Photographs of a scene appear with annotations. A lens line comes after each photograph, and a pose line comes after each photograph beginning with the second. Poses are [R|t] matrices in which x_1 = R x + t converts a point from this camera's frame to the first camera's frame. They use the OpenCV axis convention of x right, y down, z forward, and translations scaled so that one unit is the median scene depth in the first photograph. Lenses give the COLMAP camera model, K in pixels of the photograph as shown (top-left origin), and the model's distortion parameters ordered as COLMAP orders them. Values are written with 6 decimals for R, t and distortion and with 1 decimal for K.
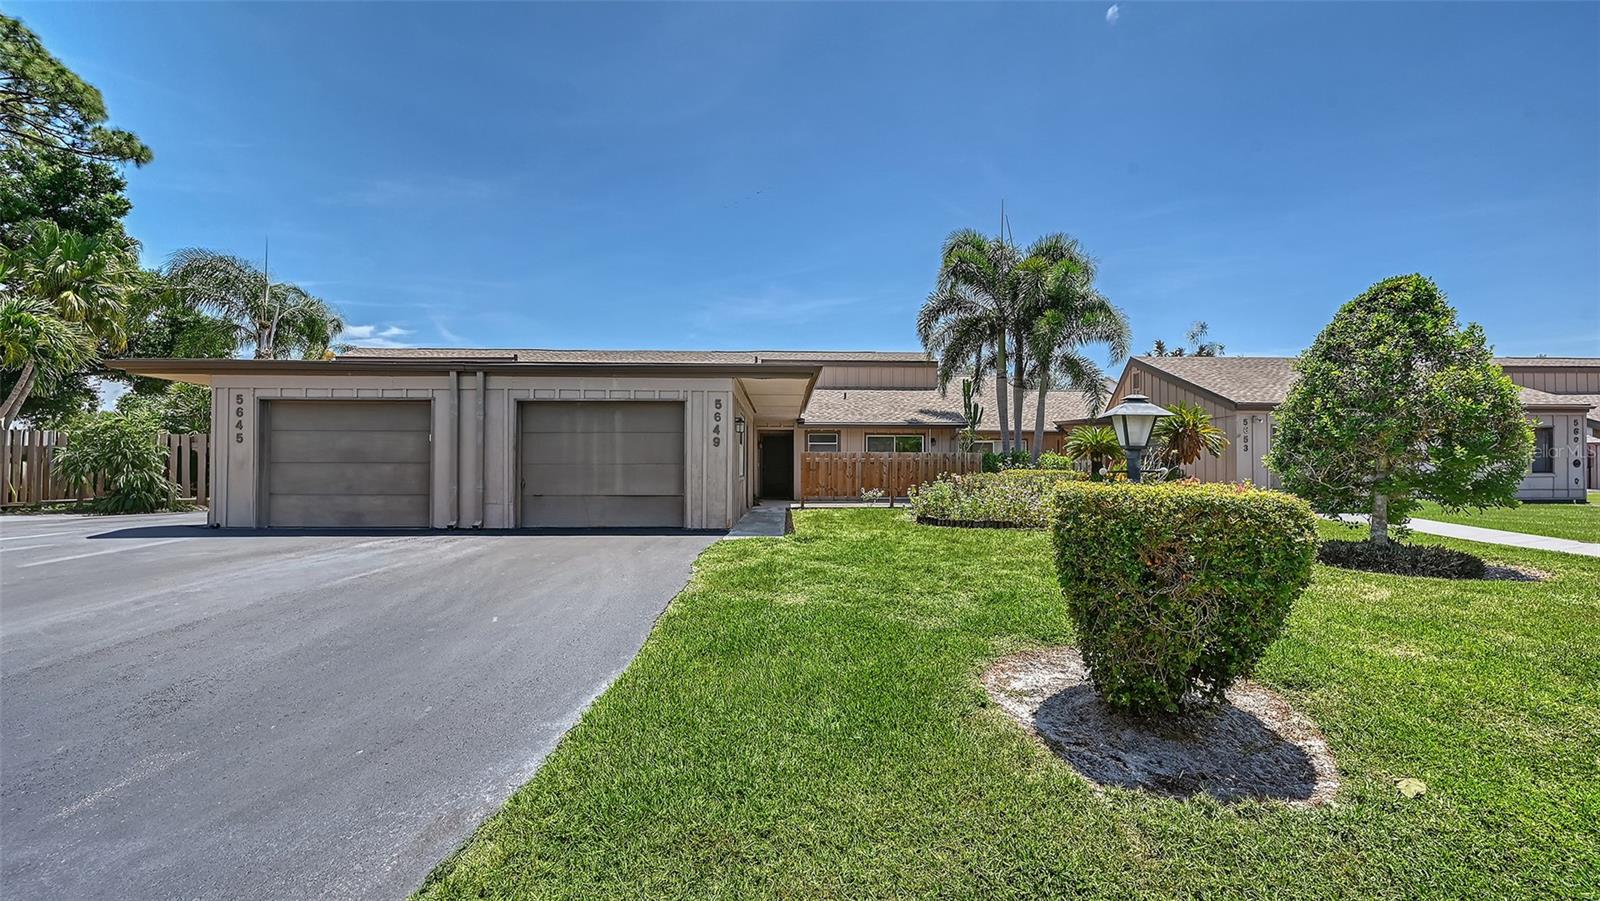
lens RADIAL K [[637.2, 0, 798.5], [0, 637.2, 471.6], [0, 0, 1]] dist [0.000878, -0.000106]
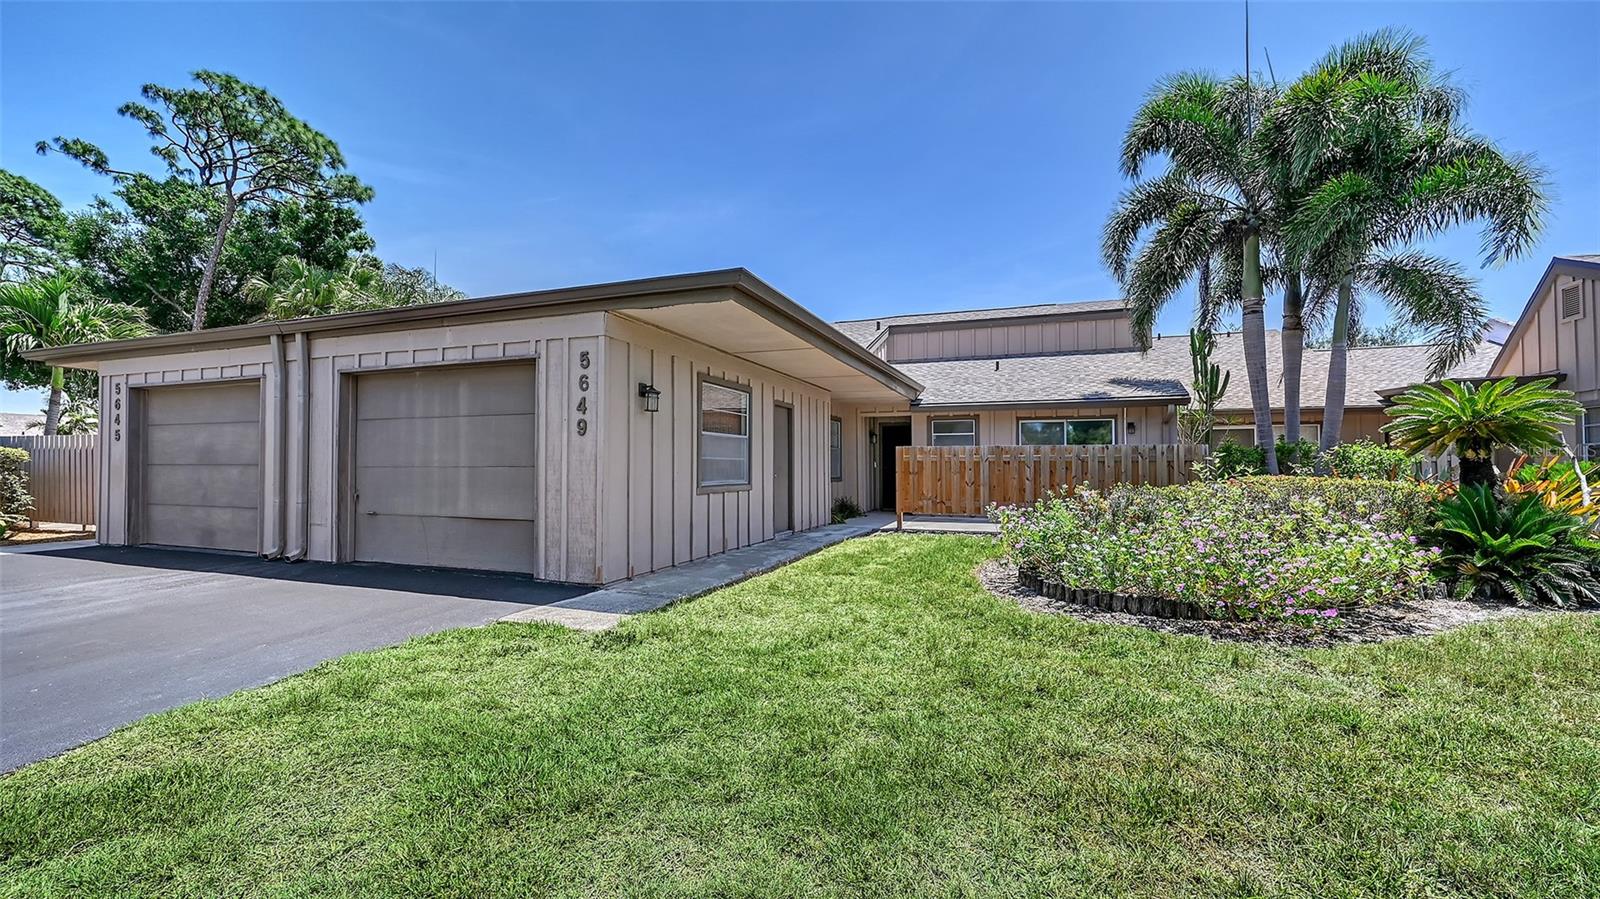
lens RADIAL K [[636.3, 0, 801.5], [0, 636.3, 453.8], [0, 0, 1]] dist [-0.001094, 0.000202]
pose [[0.931495, -0.006645, -0.363692, 0.145566], [-0.002231, 0.999710, -0.023981, -0.005990], [0.363746, 0.023149, 0.931210, 0.316062]]
